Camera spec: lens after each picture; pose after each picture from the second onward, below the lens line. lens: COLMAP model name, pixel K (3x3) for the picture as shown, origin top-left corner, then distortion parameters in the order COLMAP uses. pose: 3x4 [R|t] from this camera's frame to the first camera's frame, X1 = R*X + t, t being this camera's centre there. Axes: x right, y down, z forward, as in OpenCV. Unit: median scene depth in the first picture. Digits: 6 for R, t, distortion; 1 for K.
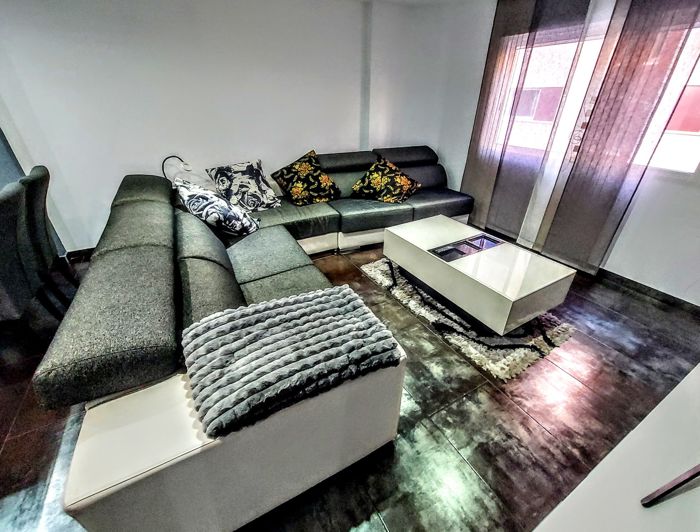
lens RADIAL K [[296.2, 0, 350.0], [0, 296.2, 266.0], [0, 0, 1]] dist [0.000494, -0.000370]
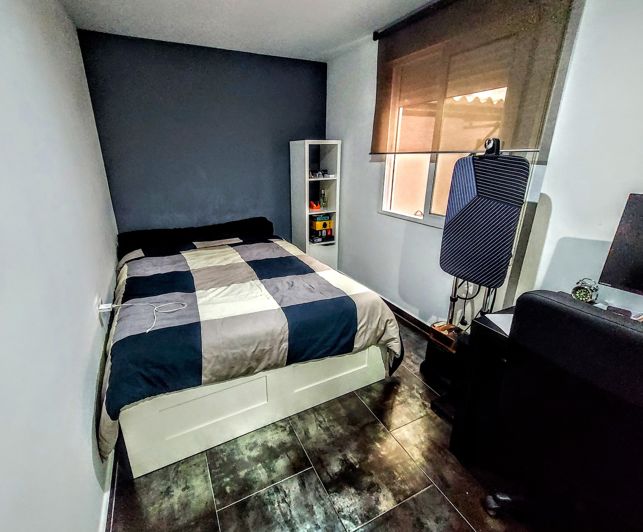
lens RADIAL K [[305.5, 0, 321.5], [0, 305.5, 266.0], [0, 0, 1]] dist [0.002081, -0.000708]
pose [[-0.999748, -0.012516, 0.018628, 0.253164], [0.006211, 0.643334, 0.765561, -0.324278], [-0.021566, 0.765484, -0.643094, 0.592421]]
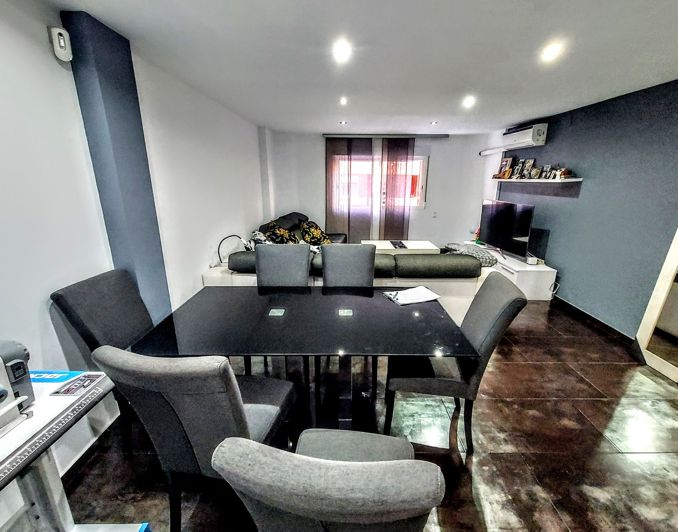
lens RADIAL K [[307.6, 0, 339.0], [0, 307.6, 266.0], [0, 0, 1]] dist [0.000025, -0.000001]
pose [[0.500062, -0.241379, 0.831670, -1.286250], [0.432416, 0.901673, 0.001696, -0.087799], [-0.750303, 0.358779, 0.555268, 0.090693]]
